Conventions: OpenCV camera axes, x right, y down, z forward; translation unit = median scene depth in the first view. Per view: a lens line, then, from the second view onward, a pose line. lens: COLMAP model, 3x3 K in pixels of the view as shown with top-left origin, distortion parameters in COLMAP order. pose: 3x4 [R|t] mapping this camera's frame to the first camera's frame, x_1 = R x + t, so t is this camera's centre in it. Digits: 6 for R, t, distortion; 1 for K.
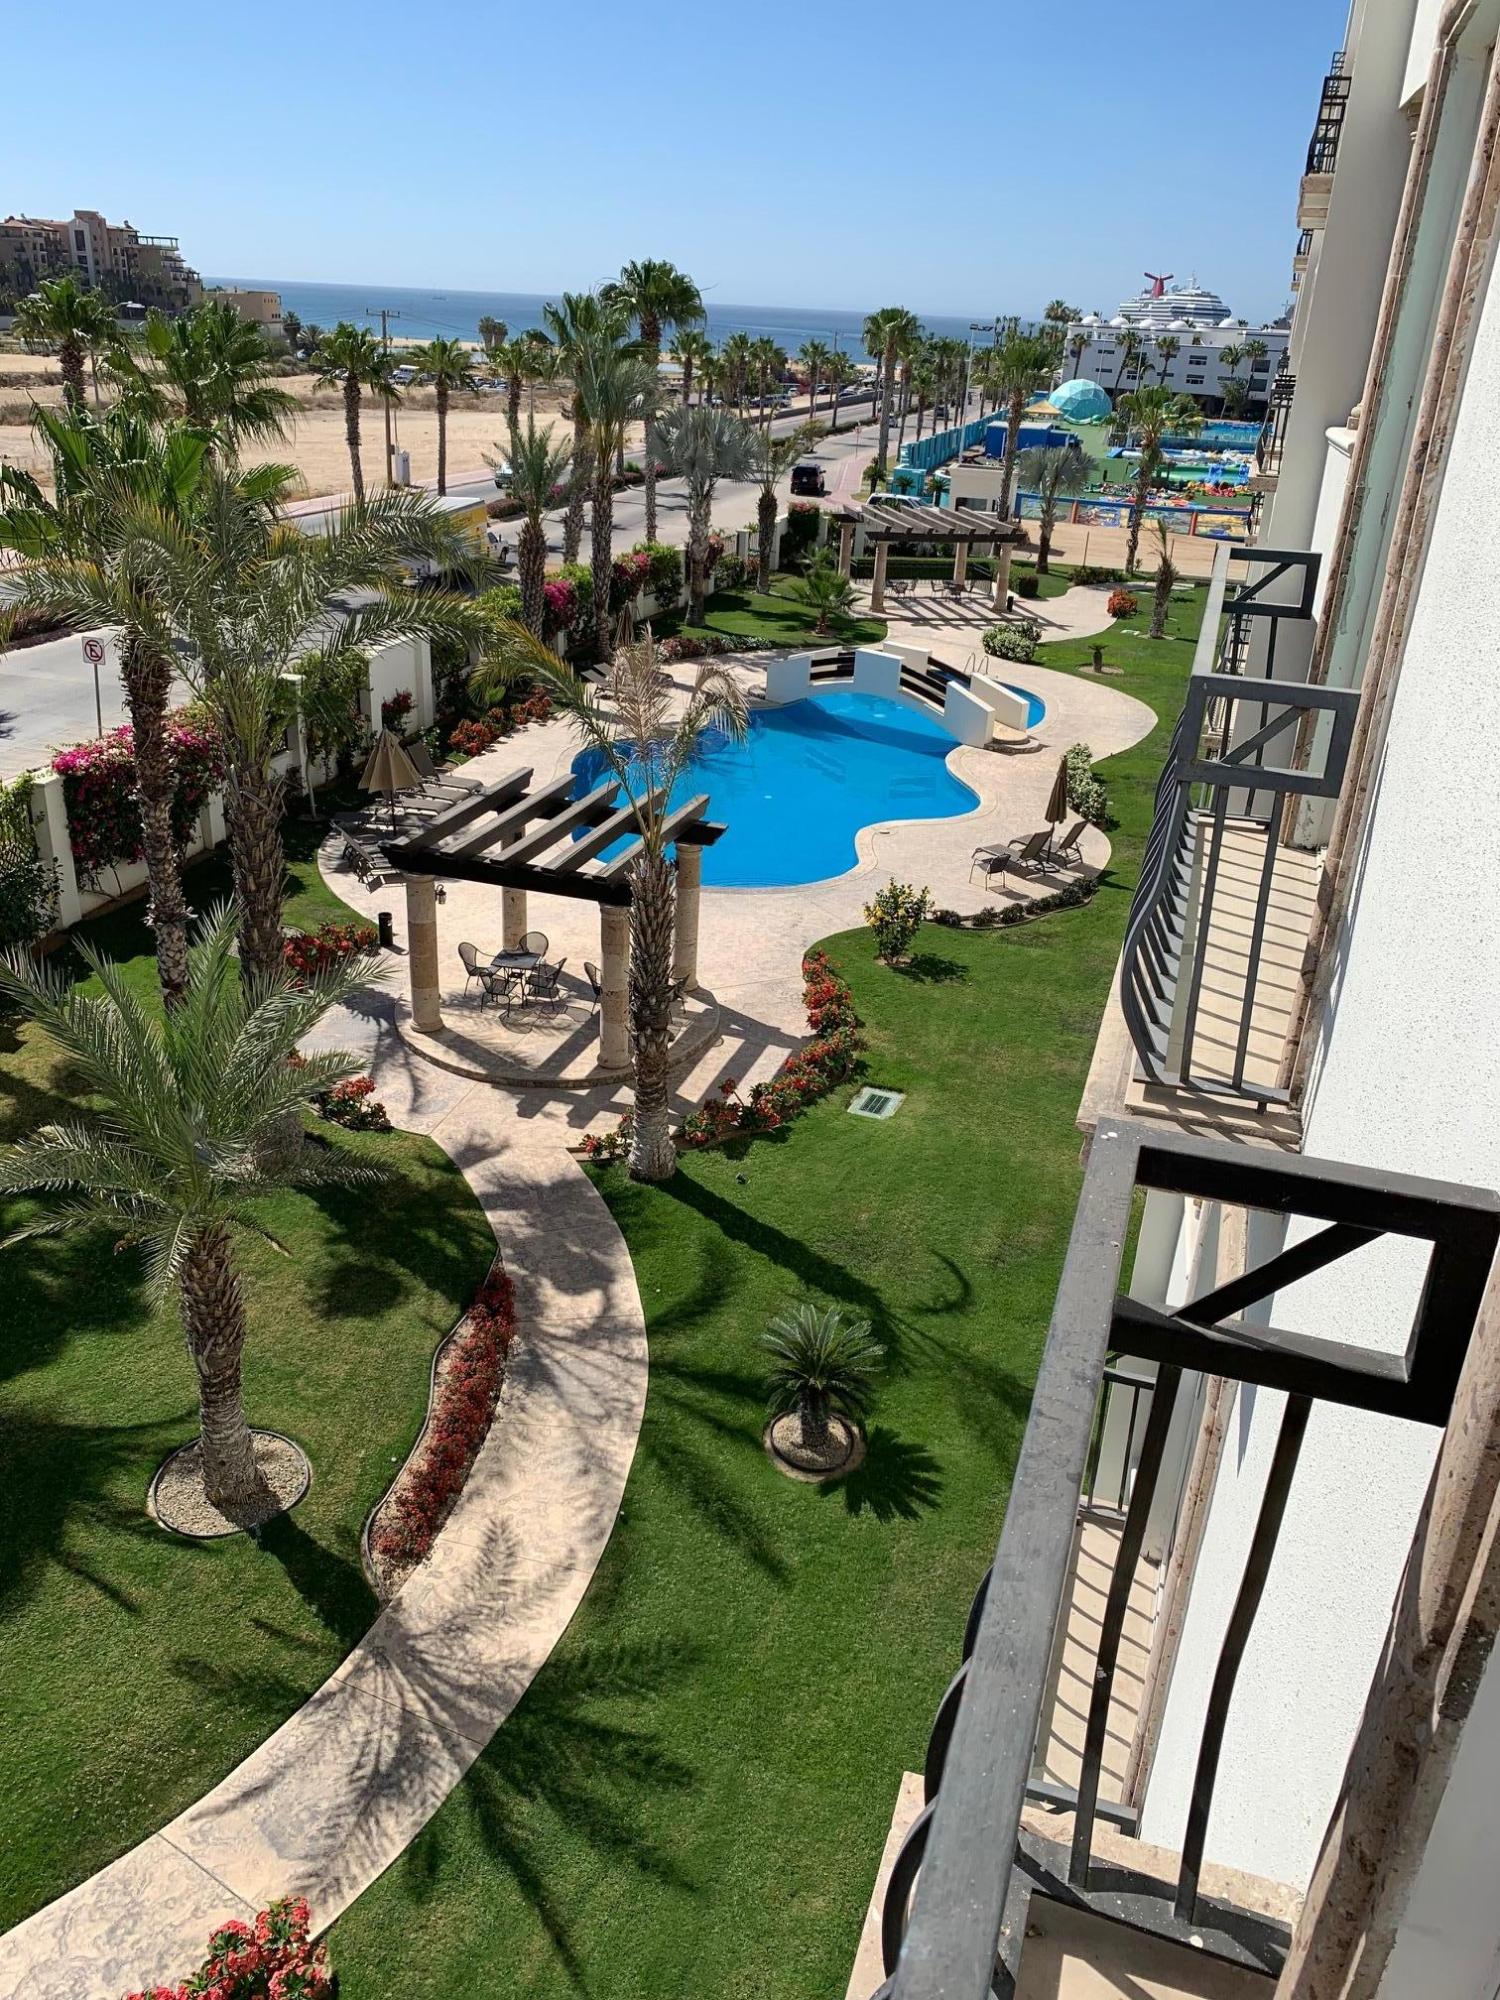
lens RADIAL K [[1531.3, 0, 750.0], [0, 1531.3, 1000.0], [0, 0, 1]] dist [0.119786, -0.352795]
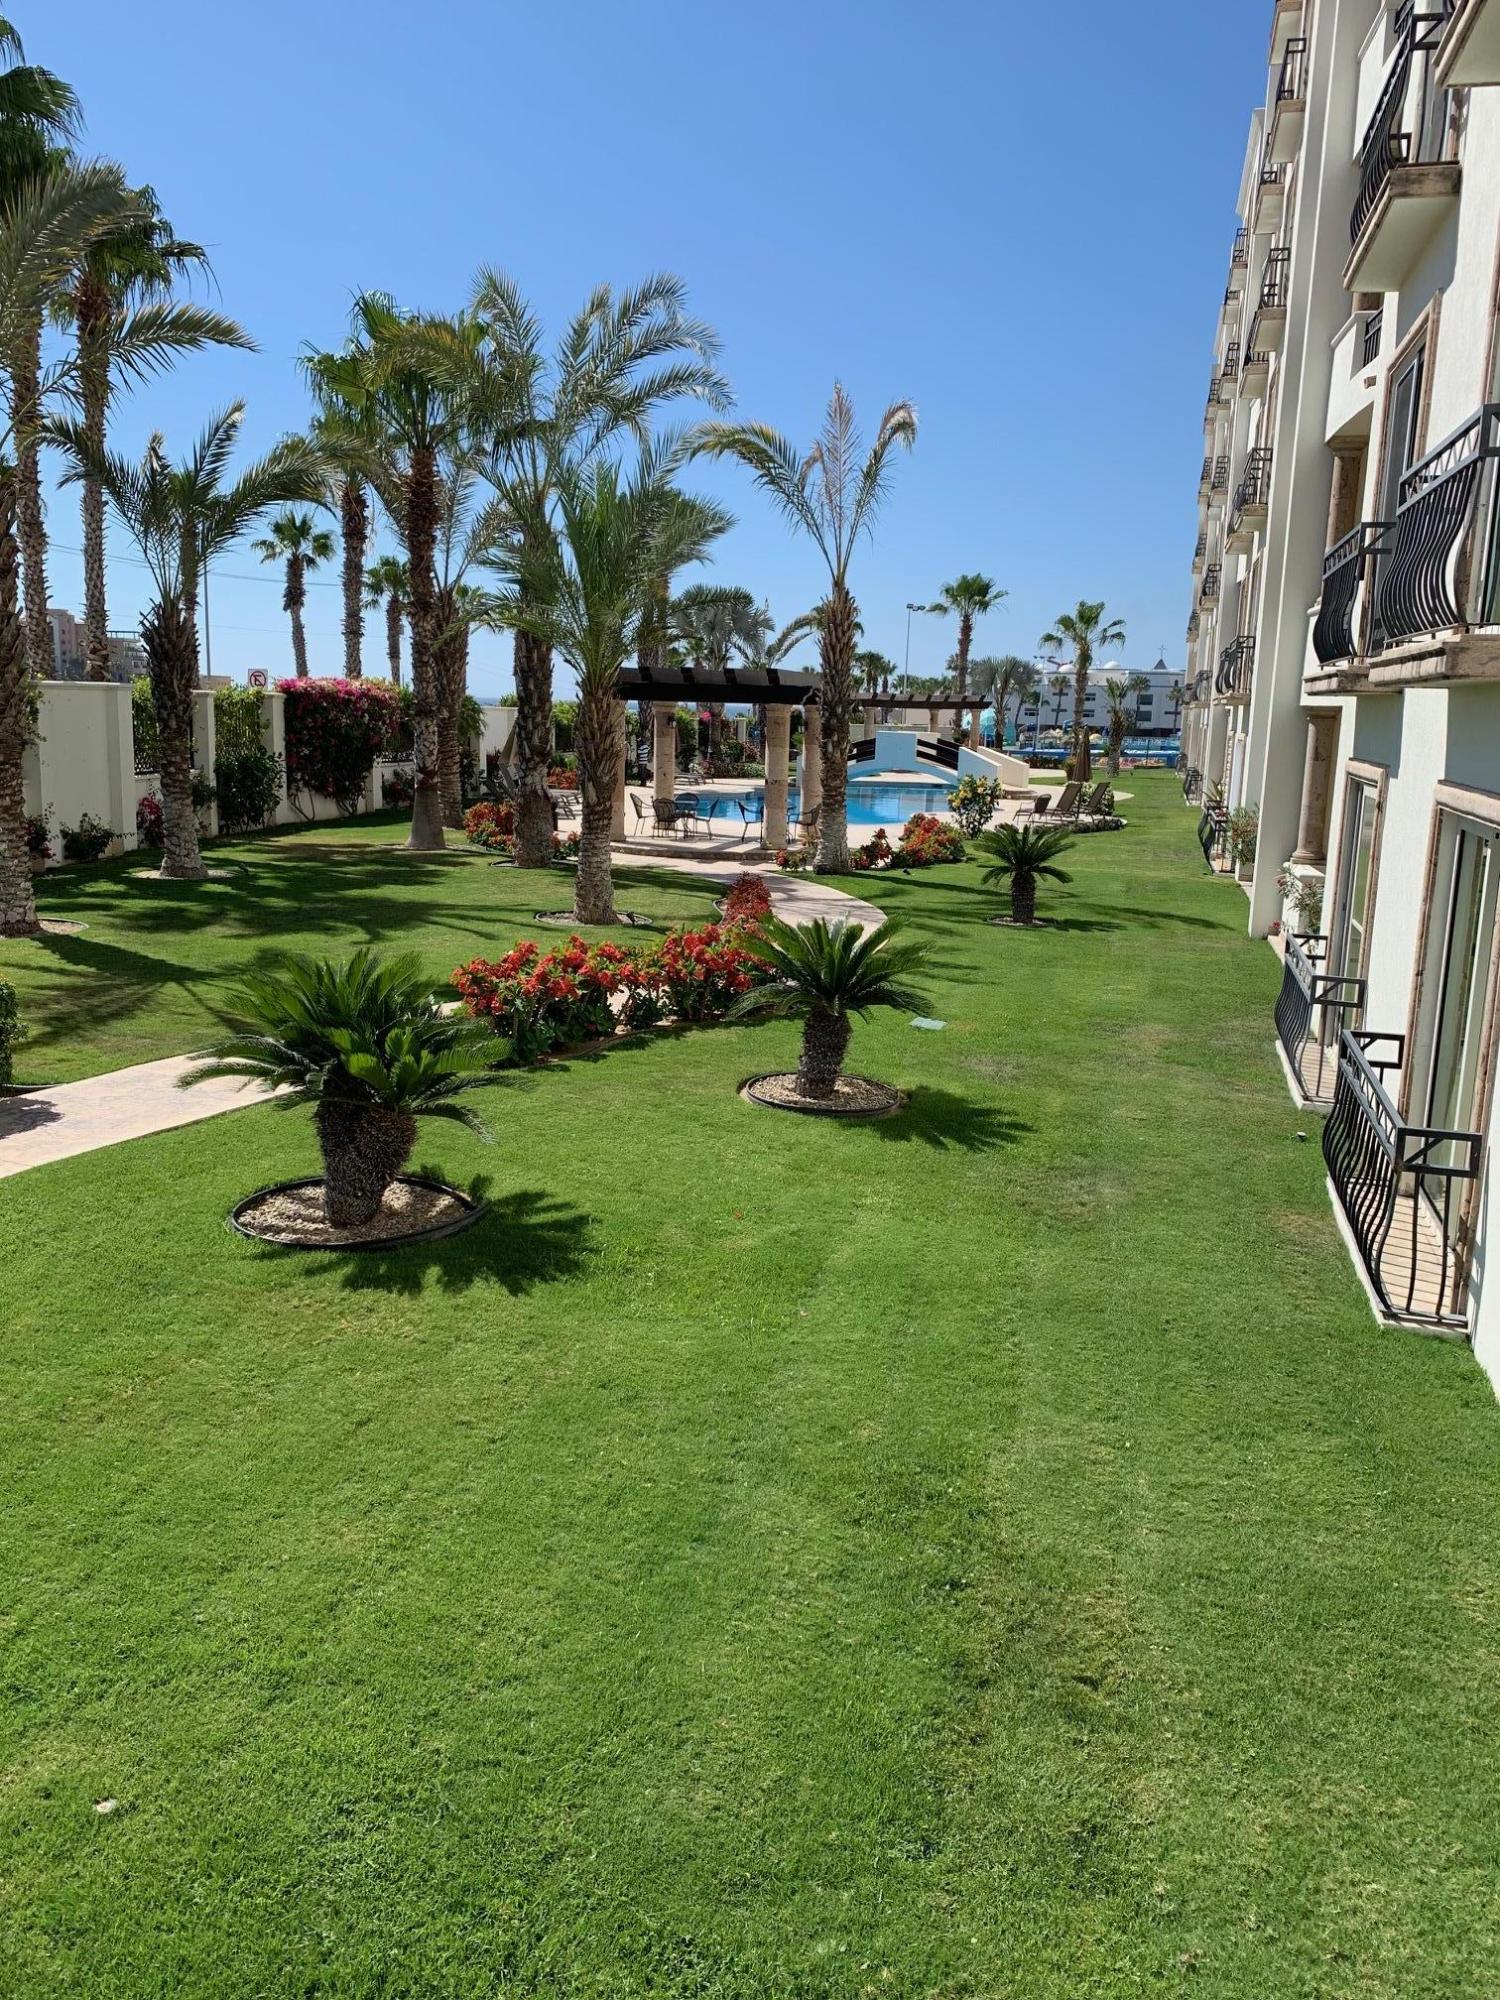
lens RADIAL K [[1527.9, 0, 740.2], [0, 1527.9, 986.9], [0, 0, 1]] dist [0.108743, -0.196512]
pose [[0.998556, -0.027997, 0.045846, -0.068428], [0.038022, 0.971242, -0.235038, 0.169454], [-0.037947, 0.236442, 0.970904, -0.059589]]
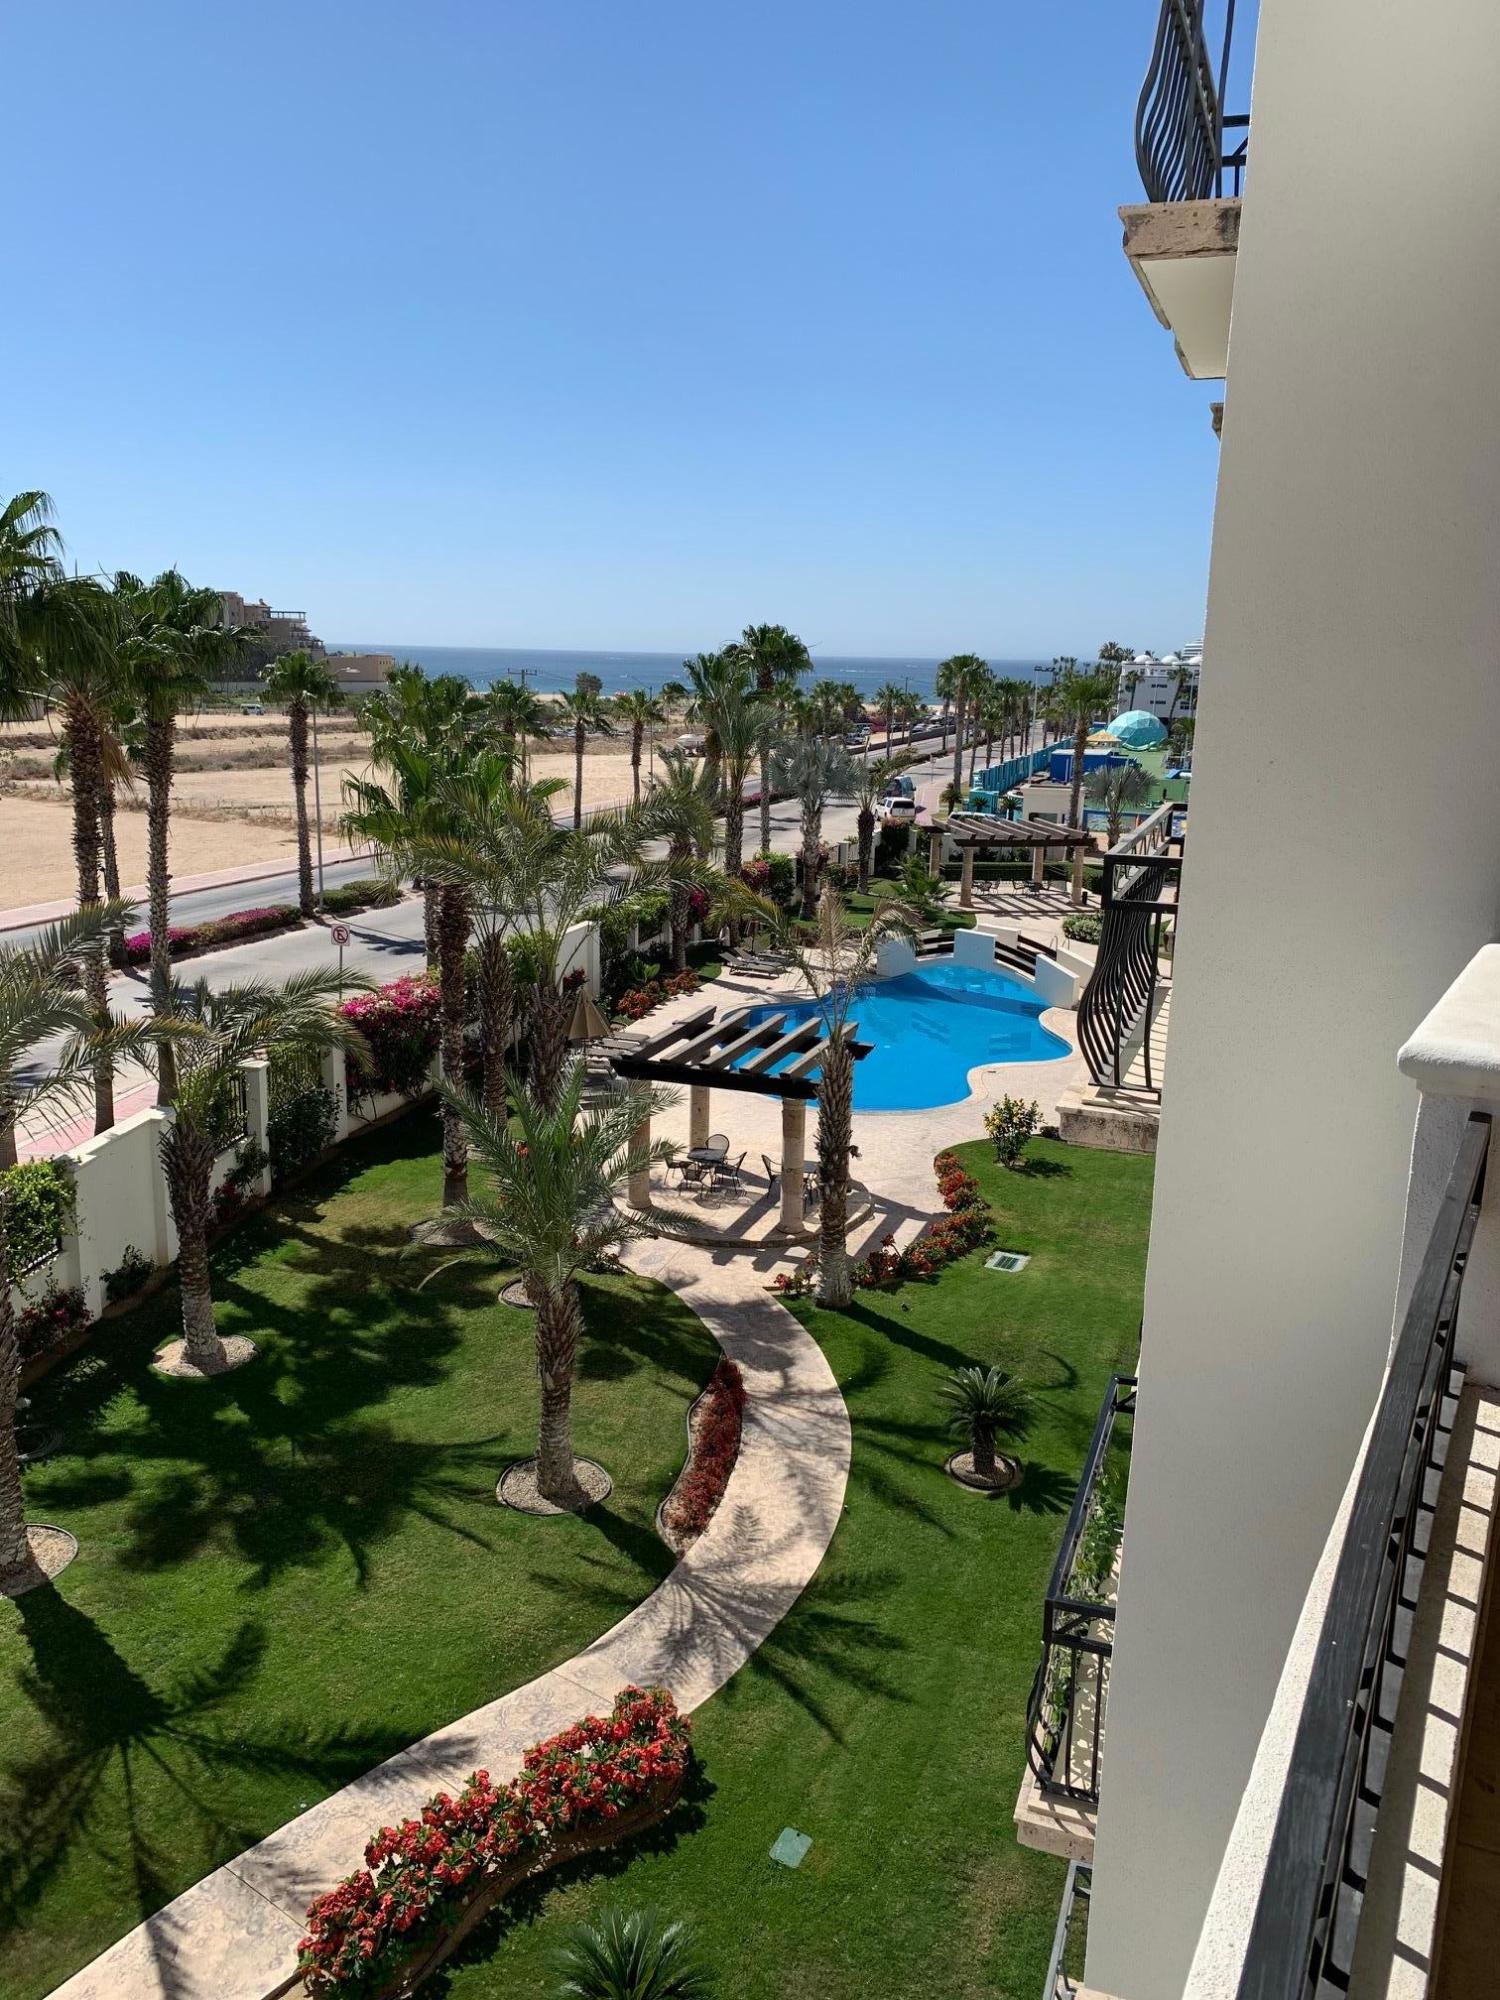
lens RADIAL K [[1527.9, 0, 740.2], [0, 1527.9, 986.9], [0, 0, 1]] dist [0.108743, -0.196512]
pose [[0.998357, -0.015804, -0.055072, -0.022935], [0.003931, 0.977836, -0.209337, 0.042490], [0.057160, 0.208777, 0.976291, -0.100256]]
